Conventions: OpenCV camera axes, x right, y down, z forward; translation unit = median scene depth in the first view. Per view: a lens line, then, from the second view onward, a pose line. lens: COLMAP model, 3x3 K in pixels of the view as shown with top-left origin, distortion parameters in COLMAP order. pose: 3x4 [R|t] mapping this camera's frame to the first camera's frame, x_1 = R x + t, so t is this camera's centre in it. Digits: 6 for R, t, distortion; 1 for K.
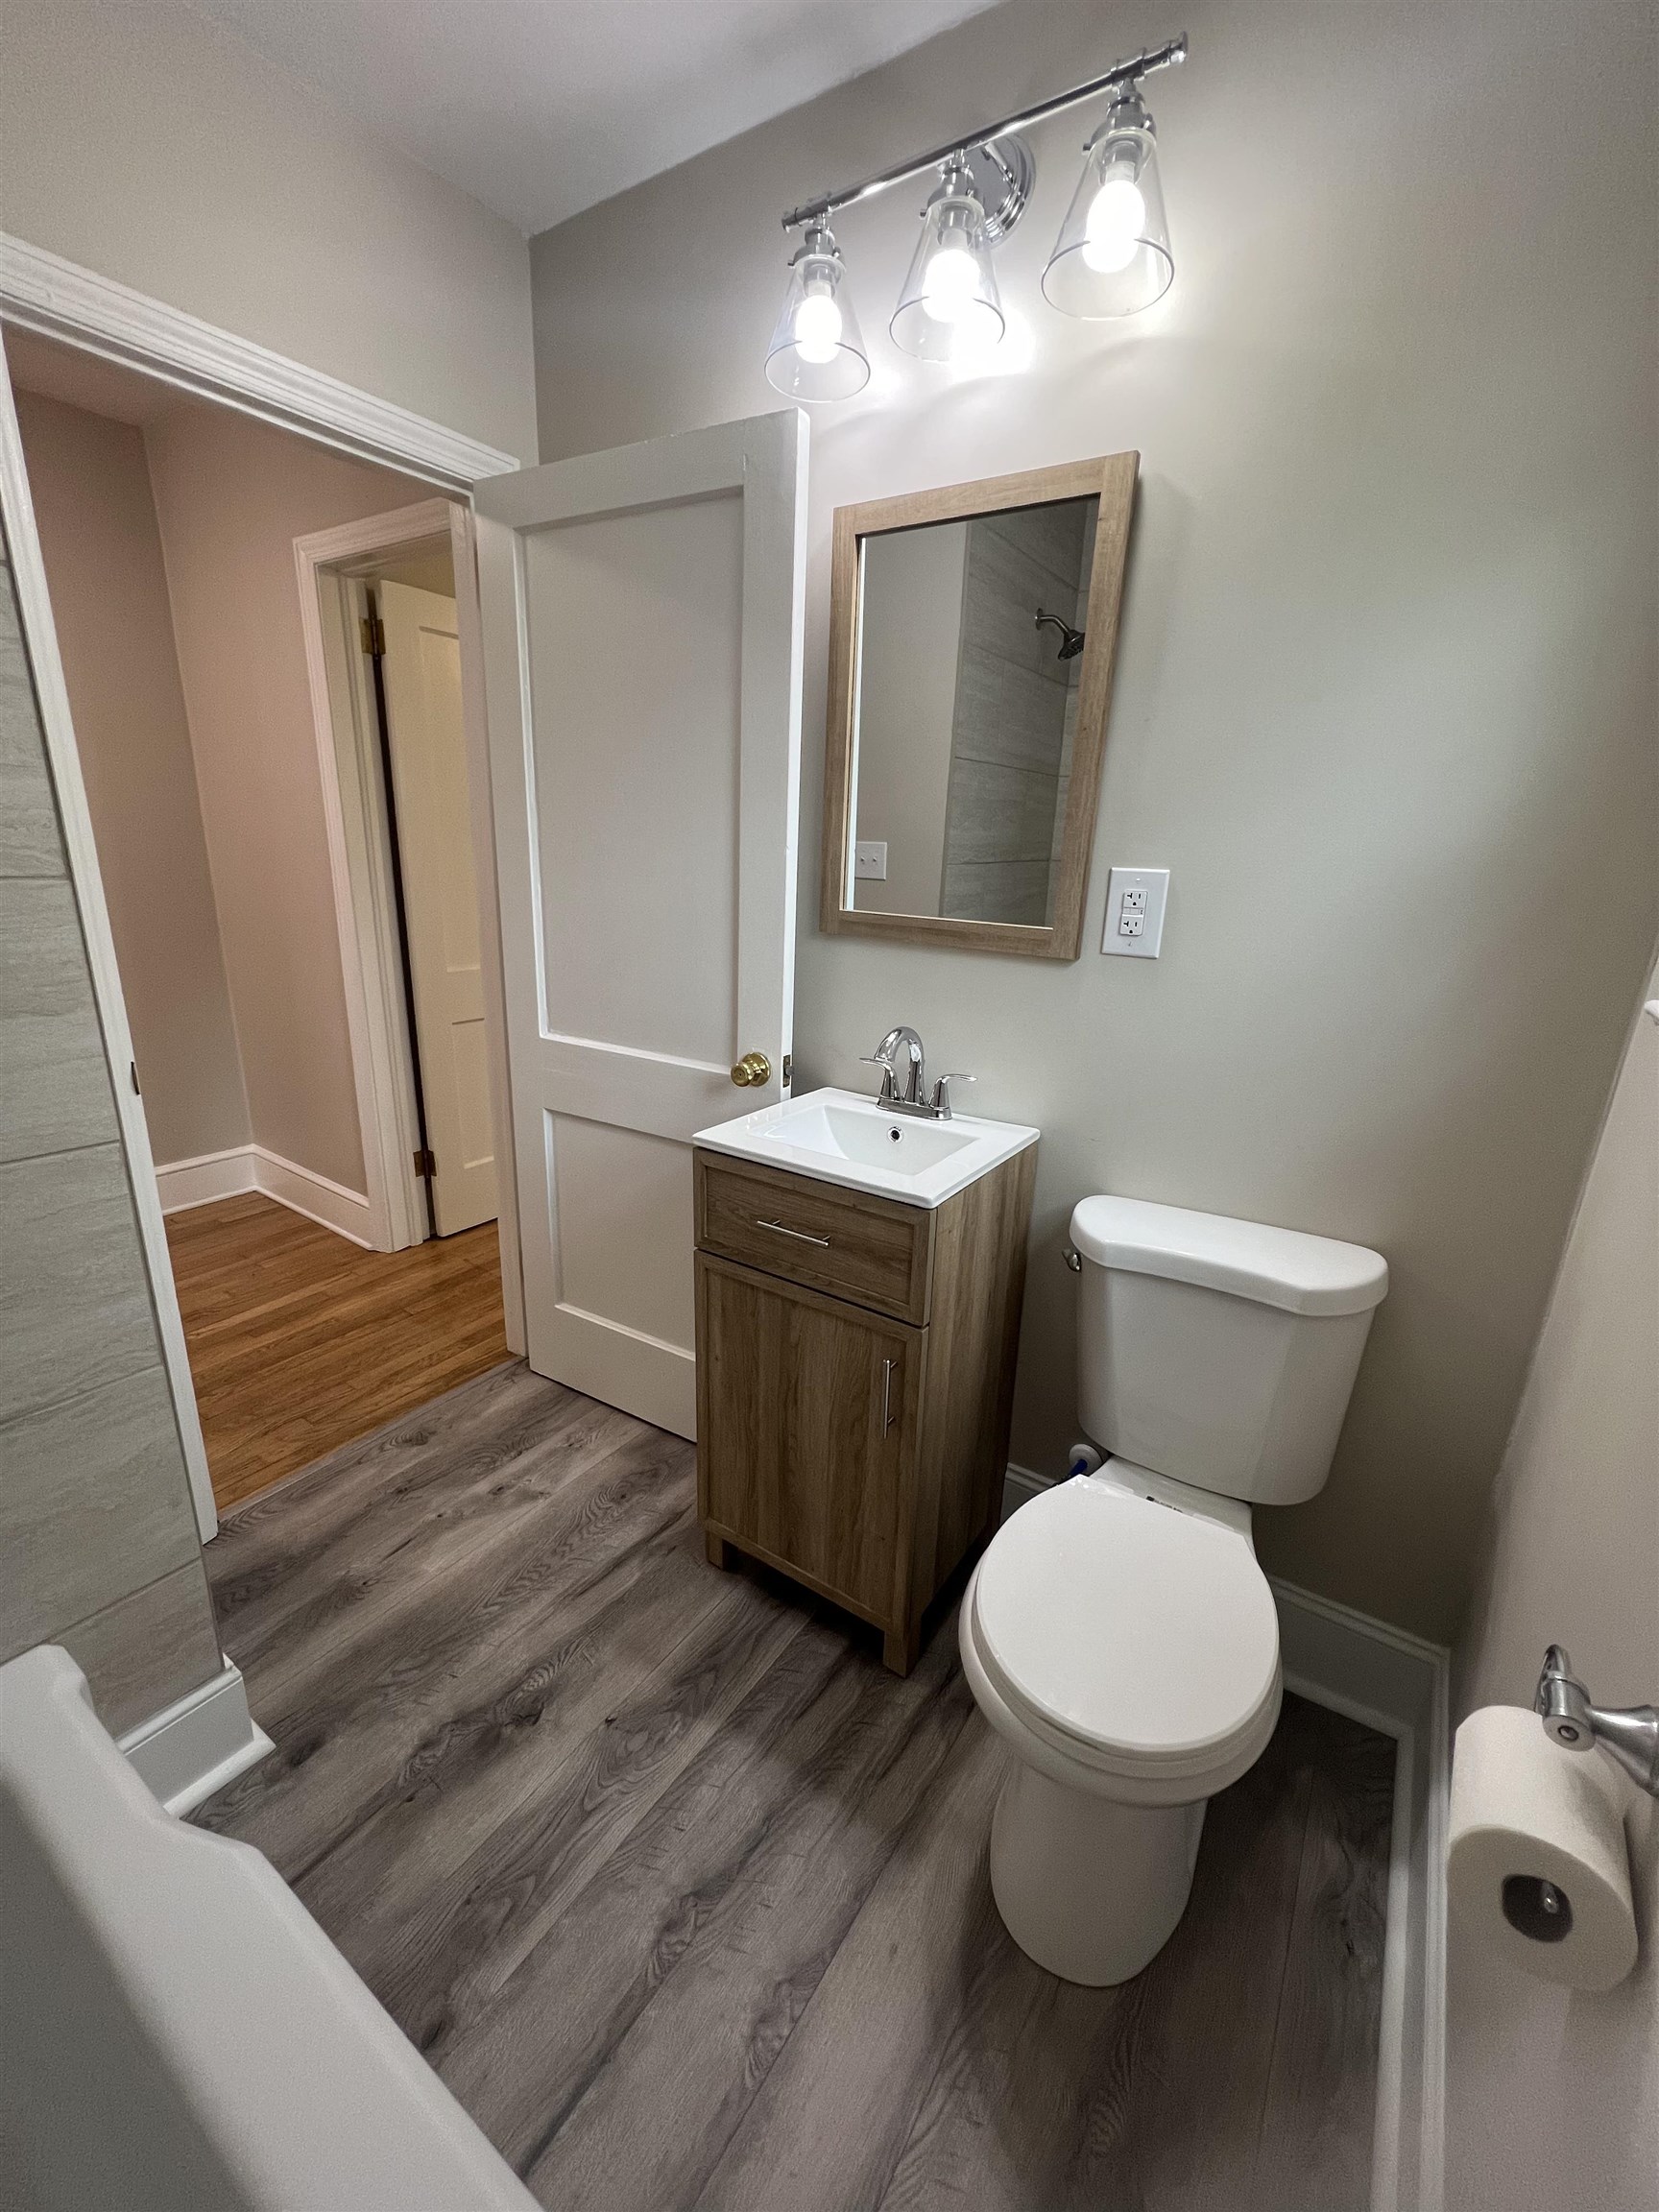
lens RADIAL K [[884.4, 0, 829.5], [0, 884.4, 1106.0], [0, 0, 1]] dist [-0.001572, 0.000915]
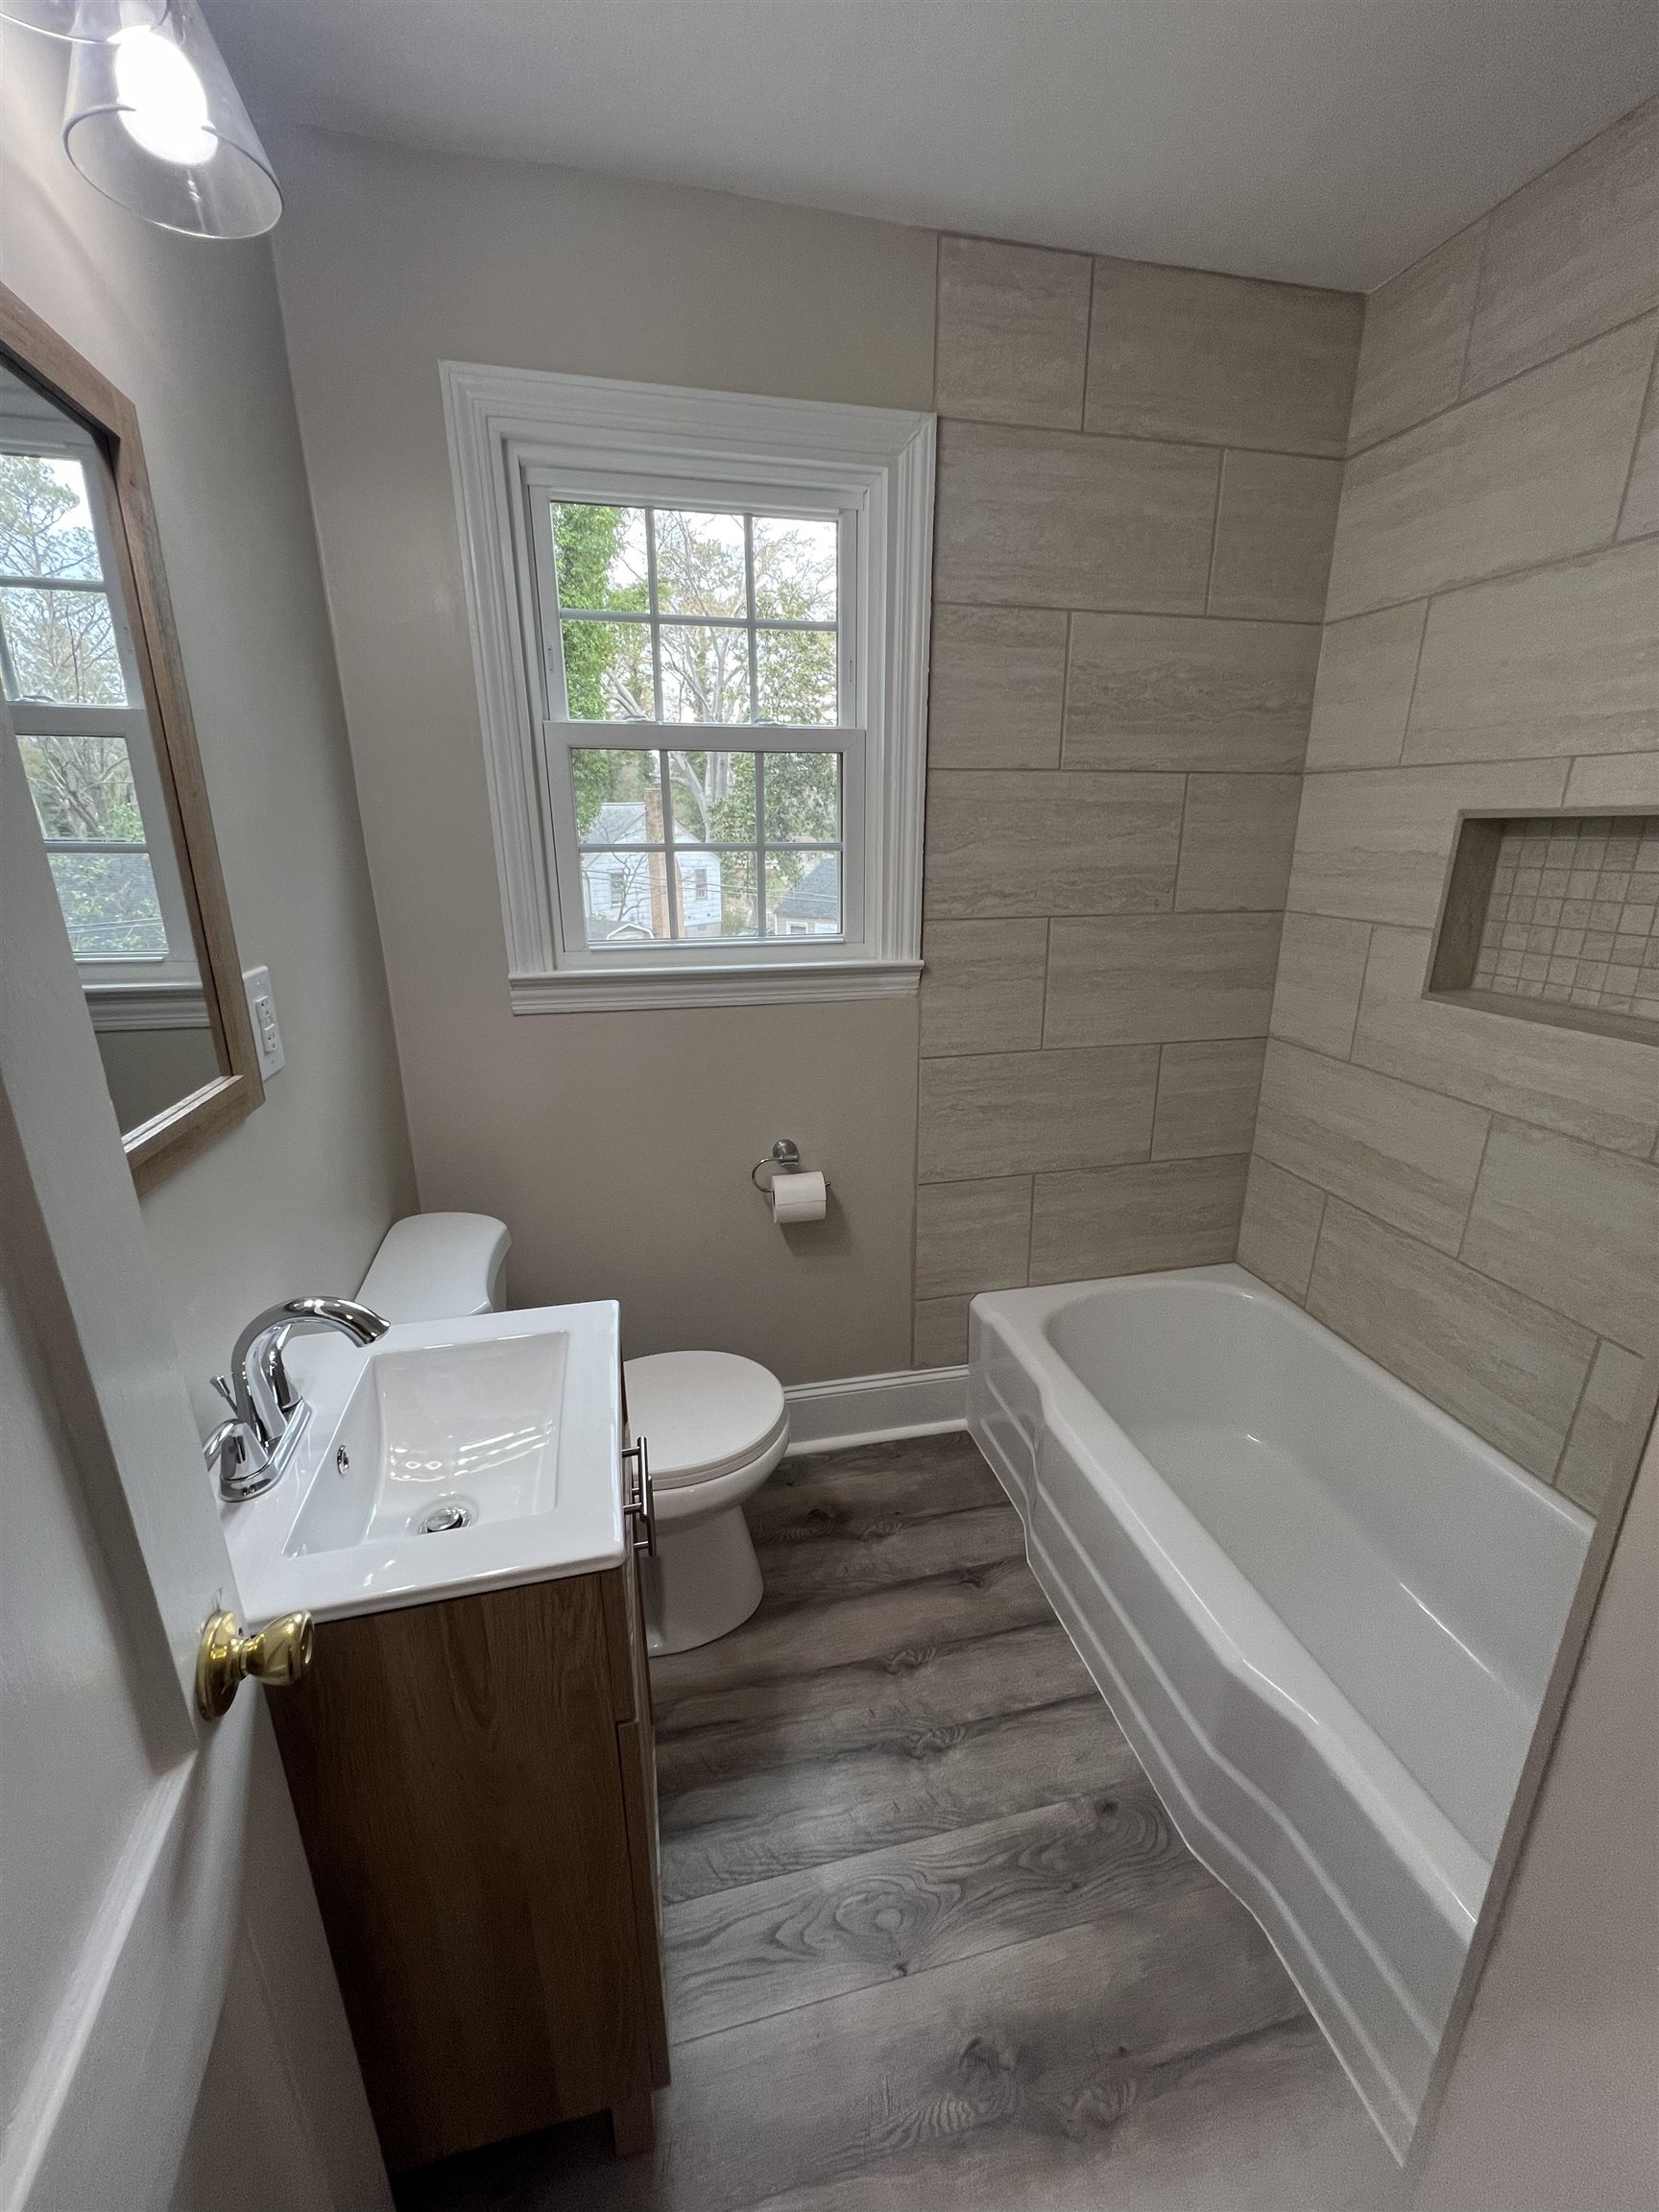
lens RADIAL K [[884.4, 0, 829.5], [0, 884.4, 1106.0], [0, 0, 1]] dist [-0.001572, 0.000915]
pose [[-0.734129, -0.228262, 0.639493, -0.573133], [0.176423, 0.845335, 0.504266, -0.477862], [-0.655691, 0.483017, -0.580314, 1.175329]]
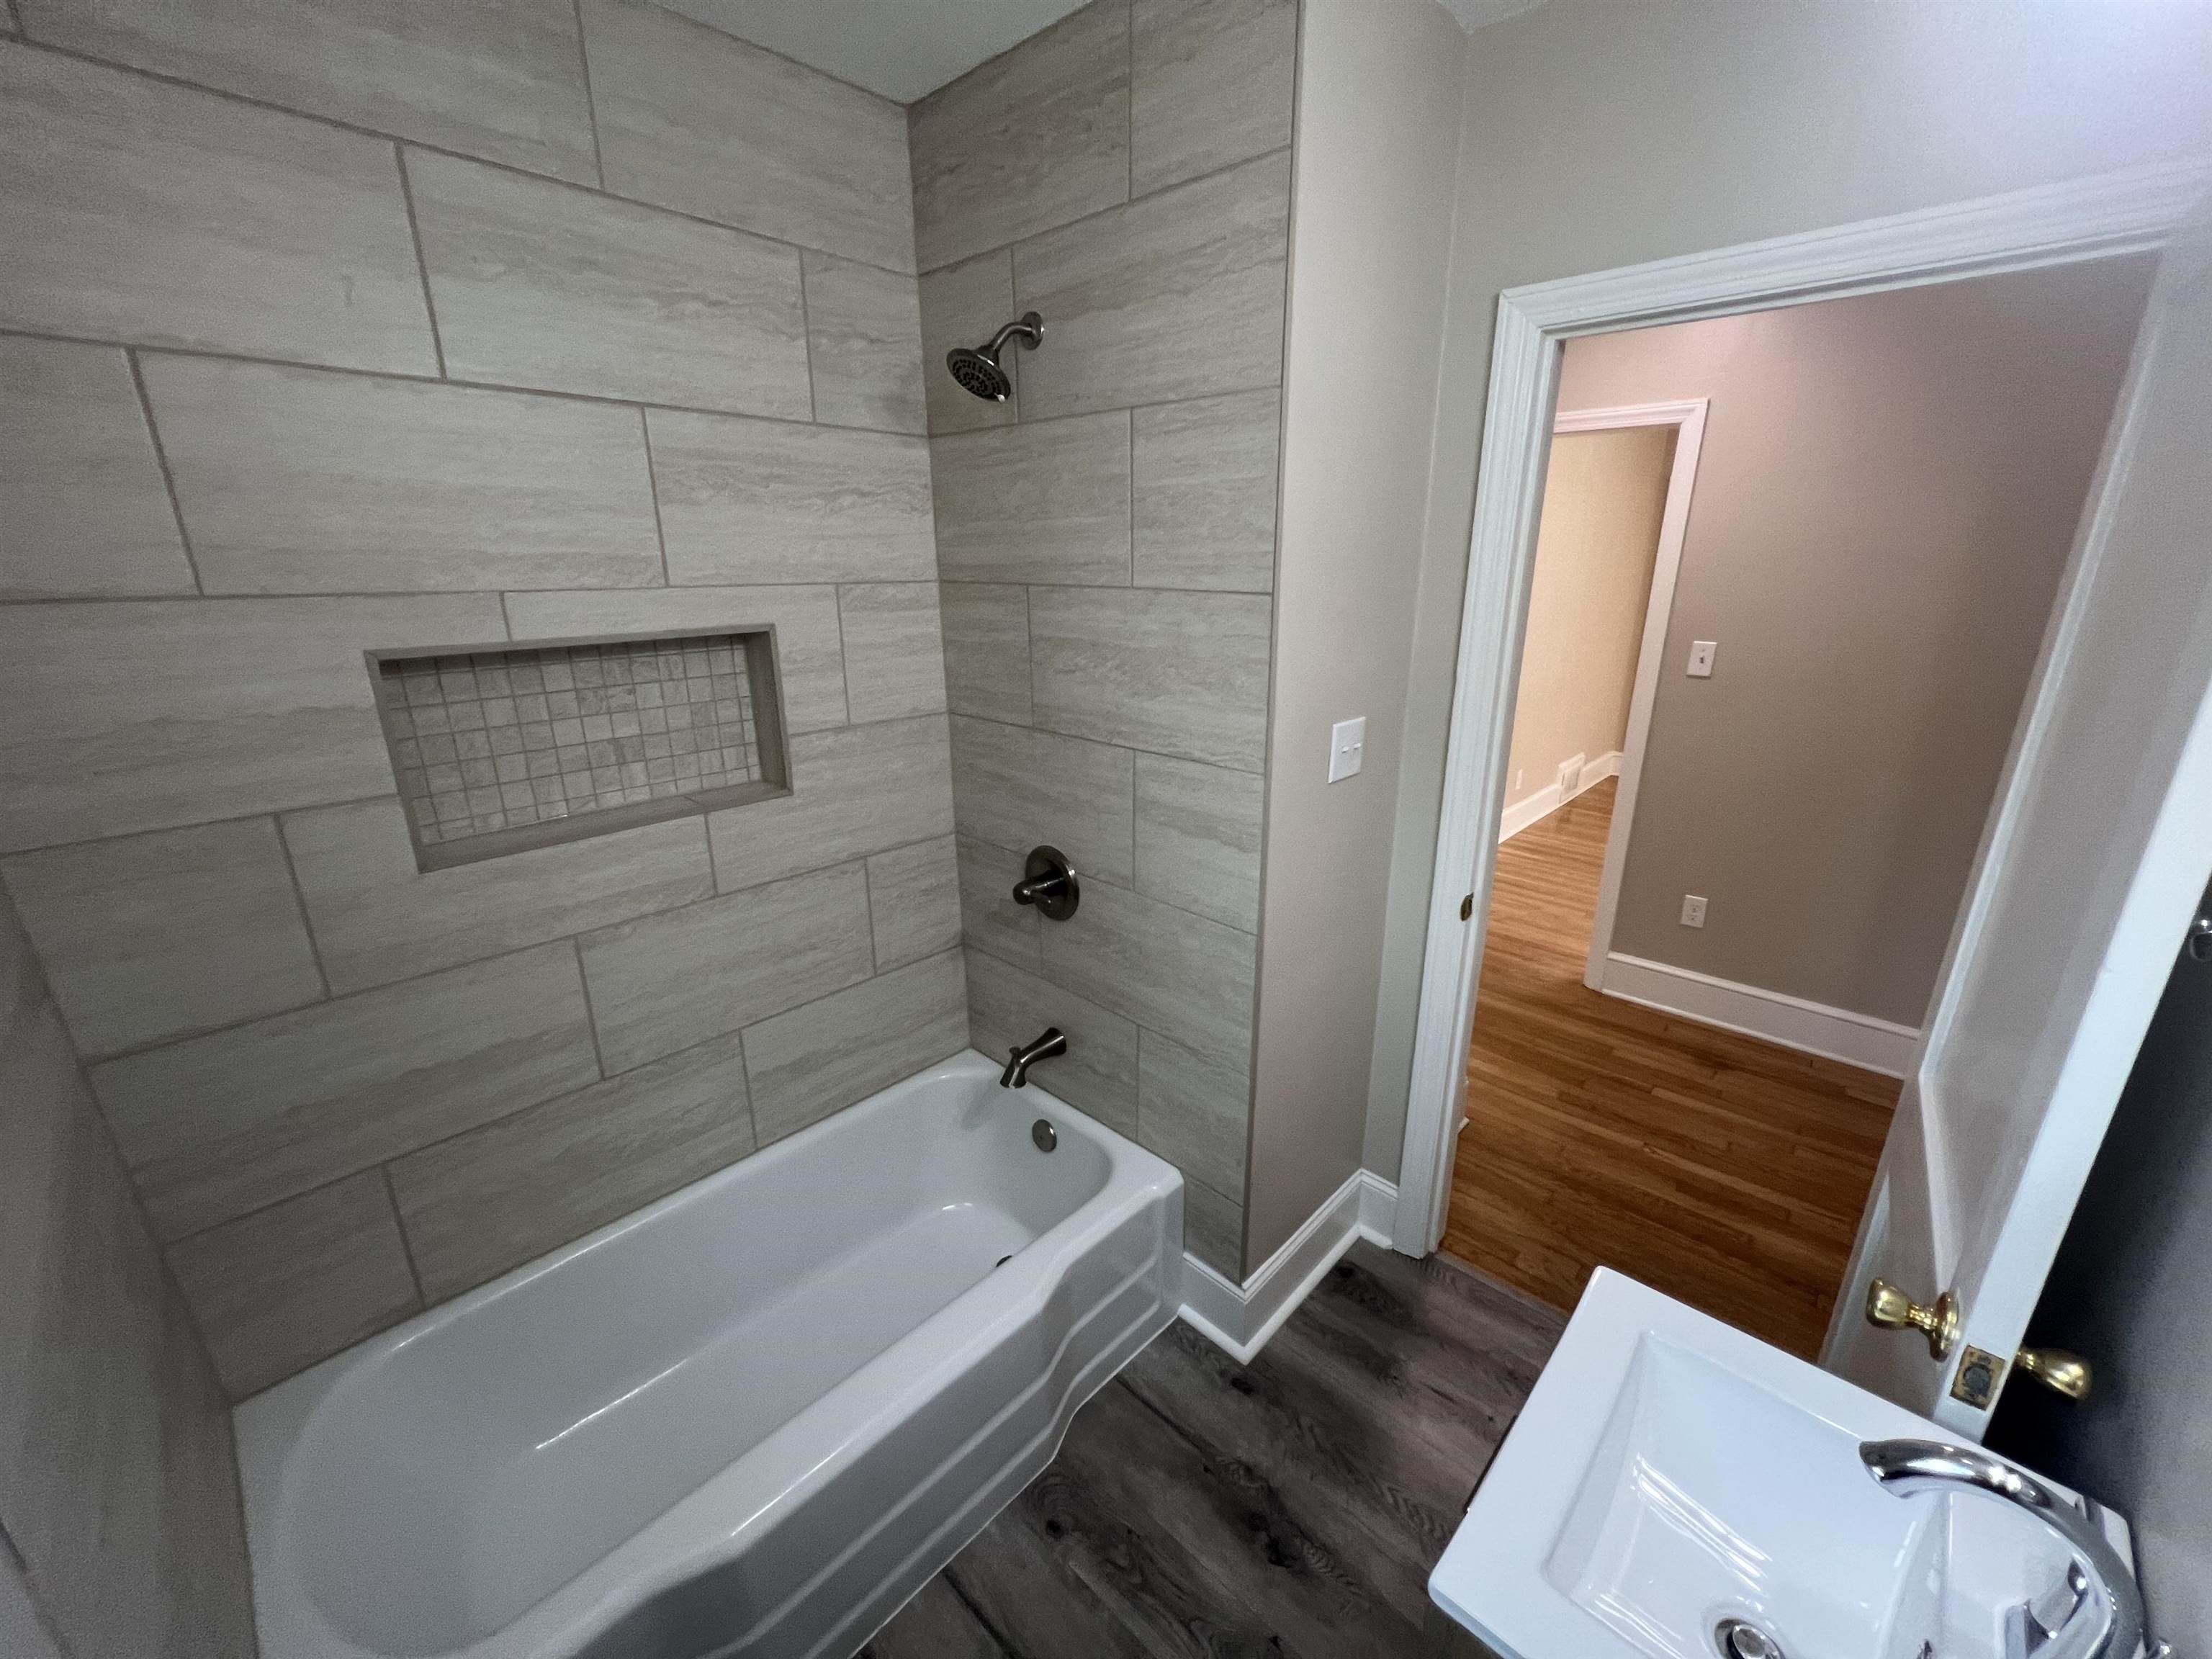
lens RADIAL K [[884.4, 0, 1103.9], [0, 884.4, 830.0], [0, 0, 1]] dist [-0.001572, 0.000915]
pose [[-0.163336, 0.270101, -0.948877, 0.501196], [-0.280381, 0.909426, 0.307135, -0.406366], [0.945890, 0.316213, -0.072811, 0.615843]]
